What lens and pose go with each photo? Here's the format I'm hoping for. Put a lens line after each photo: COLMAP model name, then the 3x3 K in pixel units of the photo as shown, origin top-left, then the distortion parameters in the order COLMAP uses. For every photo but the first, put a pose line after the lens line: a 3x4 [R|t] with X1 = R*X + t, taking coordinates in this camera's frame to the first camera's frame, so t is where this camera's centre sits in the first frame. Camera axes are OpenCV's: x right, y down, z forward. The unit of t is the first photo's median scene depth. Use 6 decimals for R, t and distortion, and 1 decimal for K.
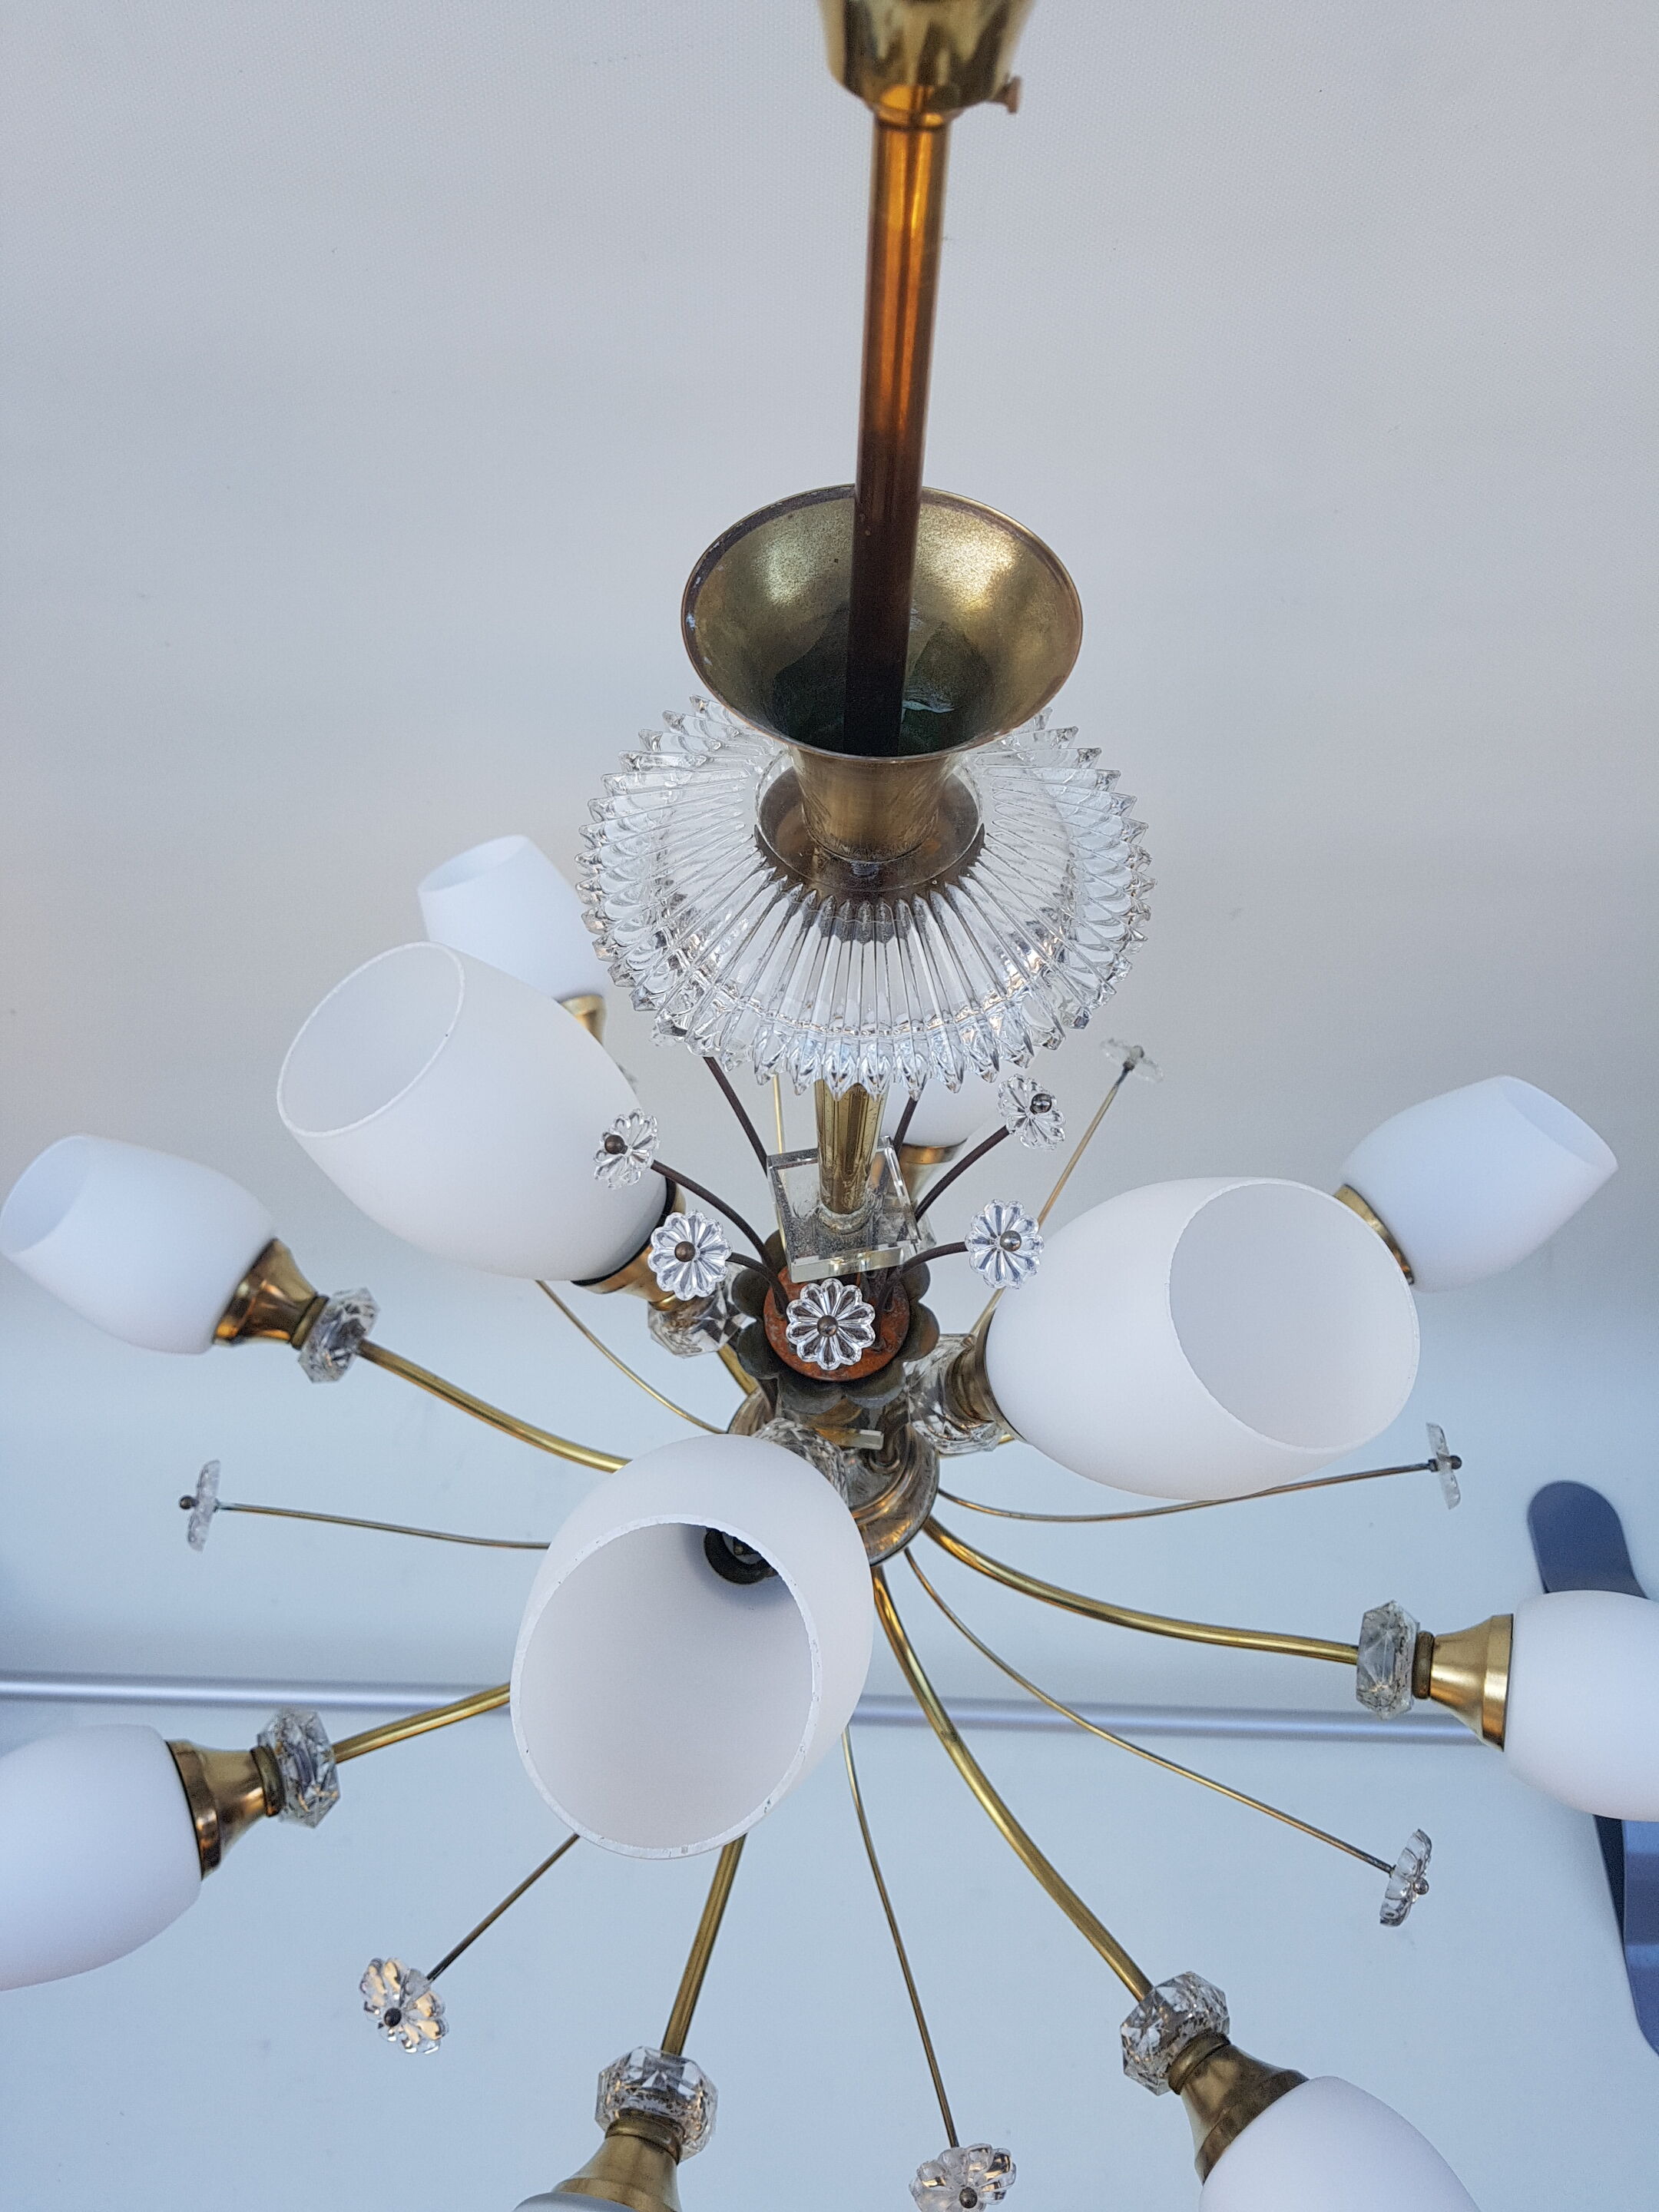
lens RADIAL K [[1732.6, 0, 829.5], [0, 1732.6, 1106.0], [0, 0, 1]] dist [0.065567, -0.120363]
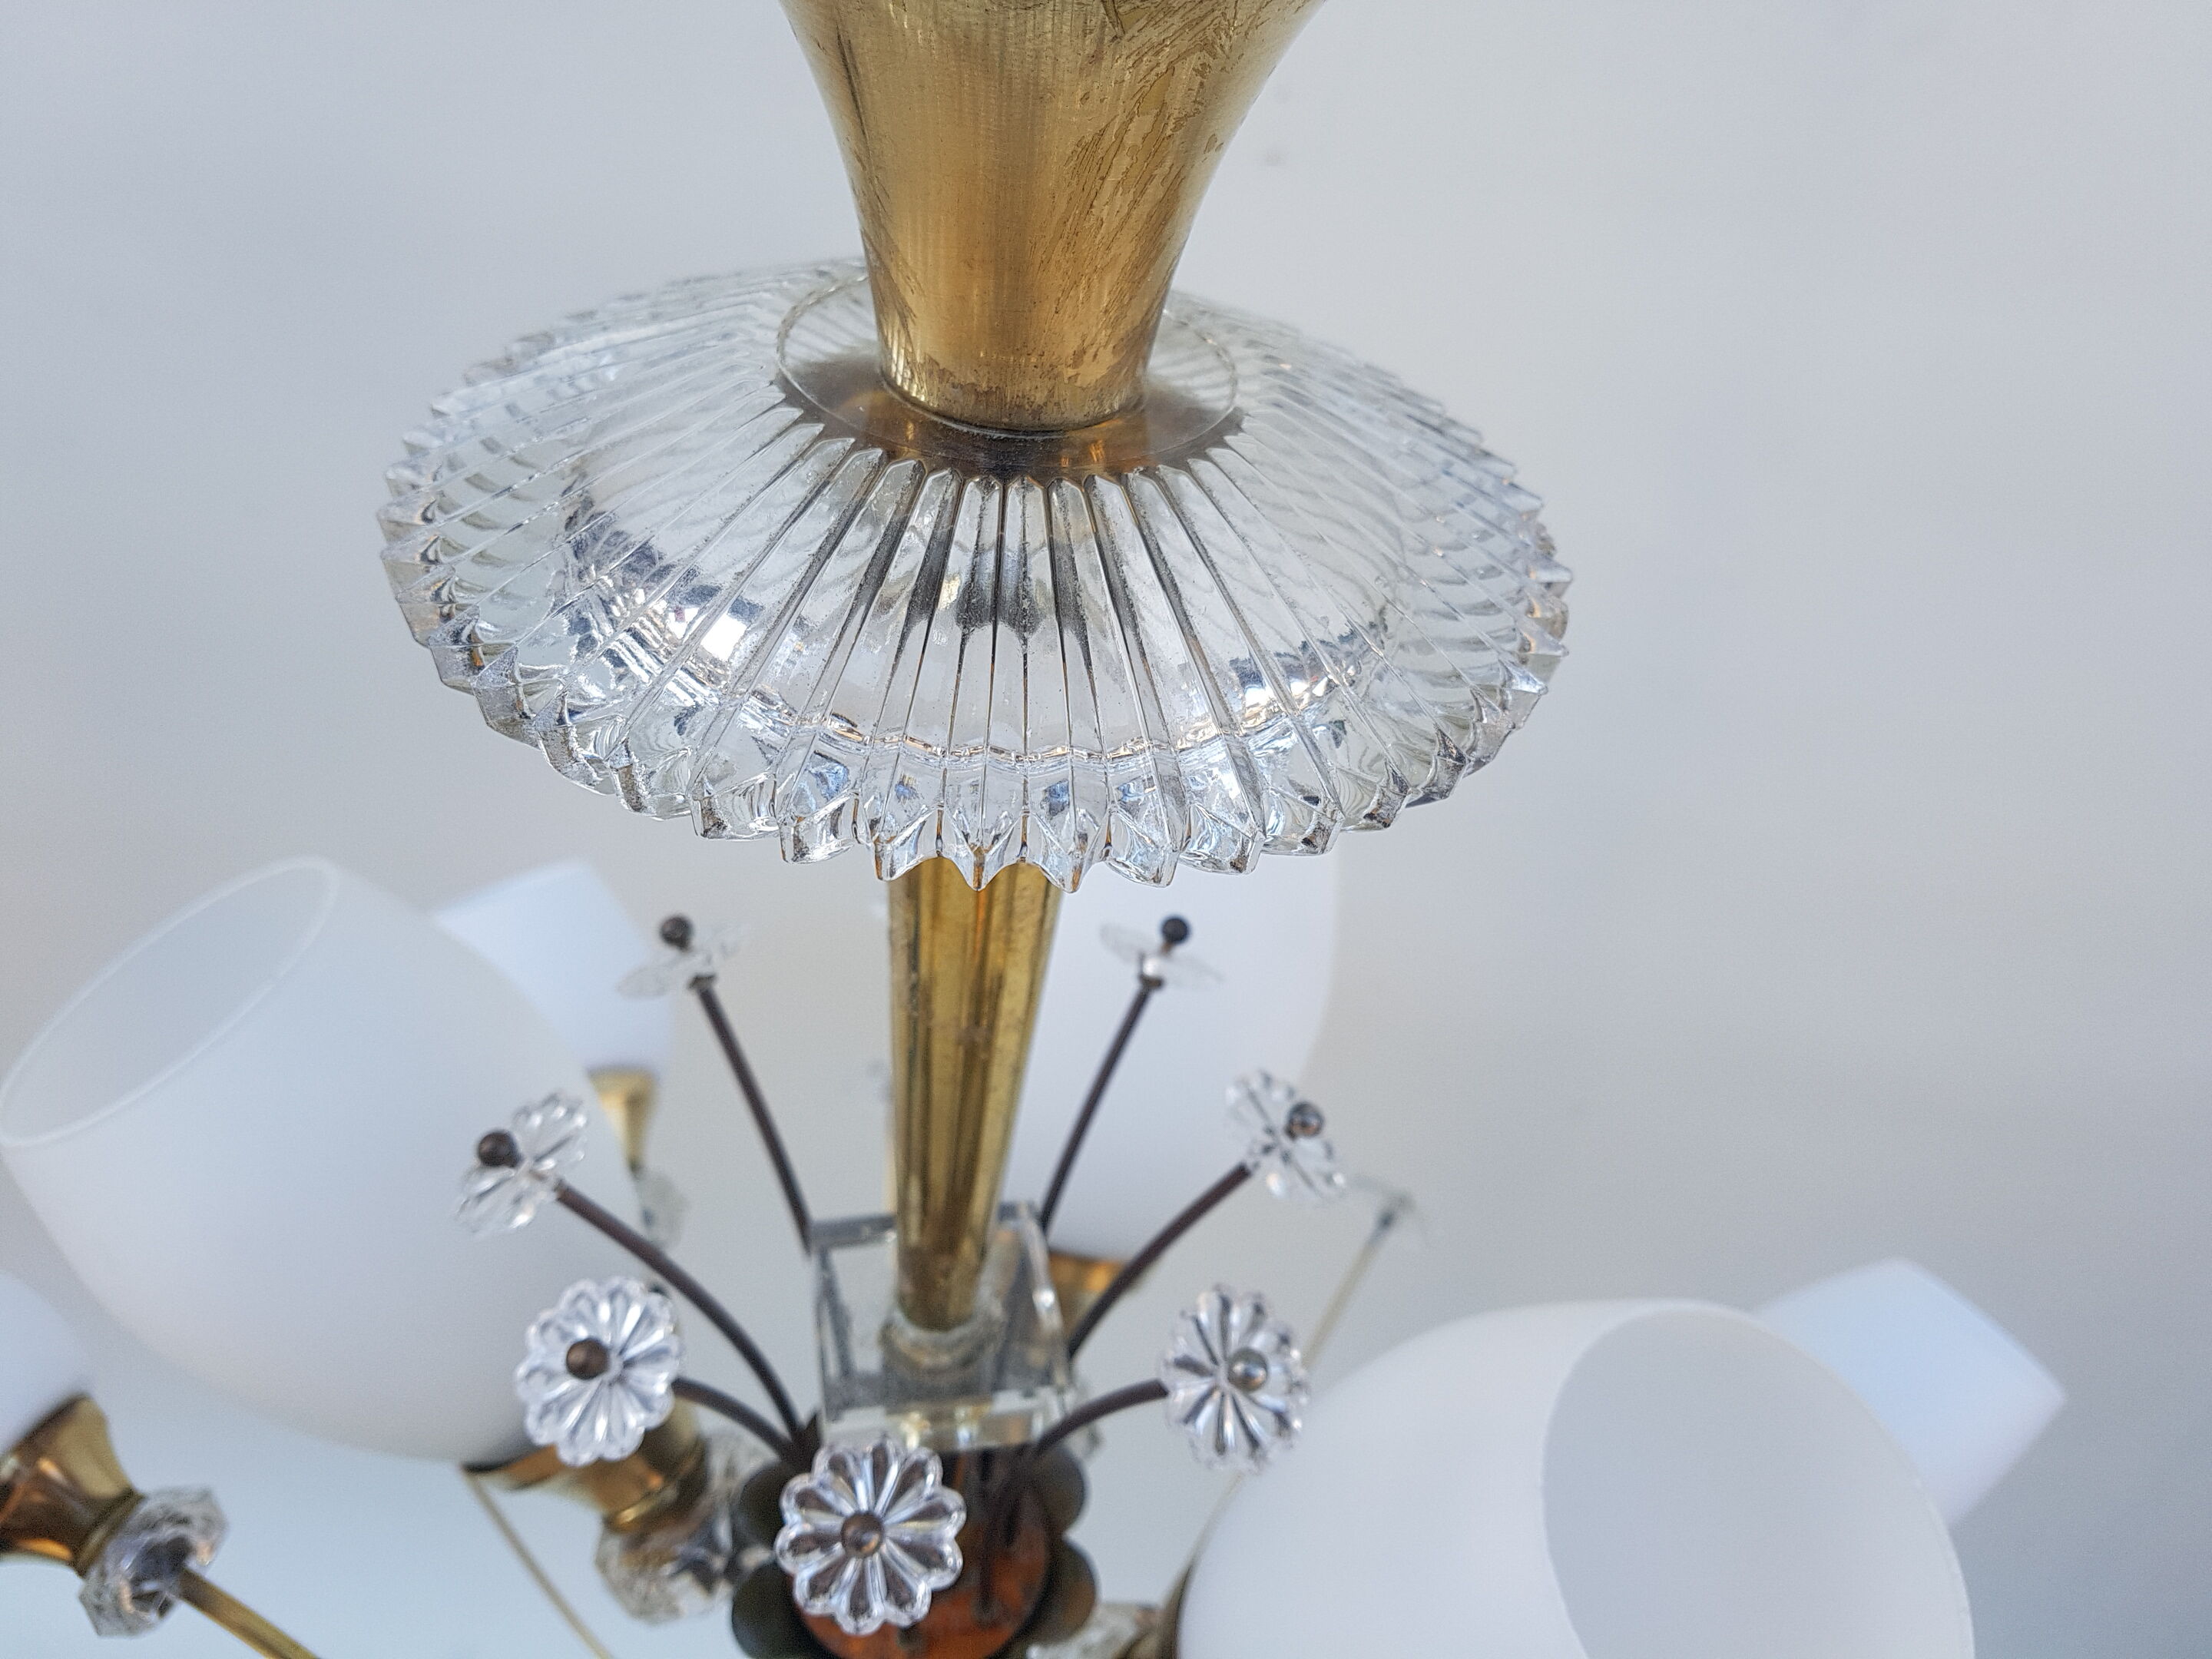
lens RADIAL K [[1732.6, 0, 1106.0], [0, 1732.6, 829.5], [0, 0, 1]] dist [0.065567, -0.120363]
pose [[0.997291, 0.063449, 0.037206, 0.033871], [-0.049374, 0.952423, -0.300754, 0.079900], [-0.054518, 0.298102, 0.952976, 0.460709]]
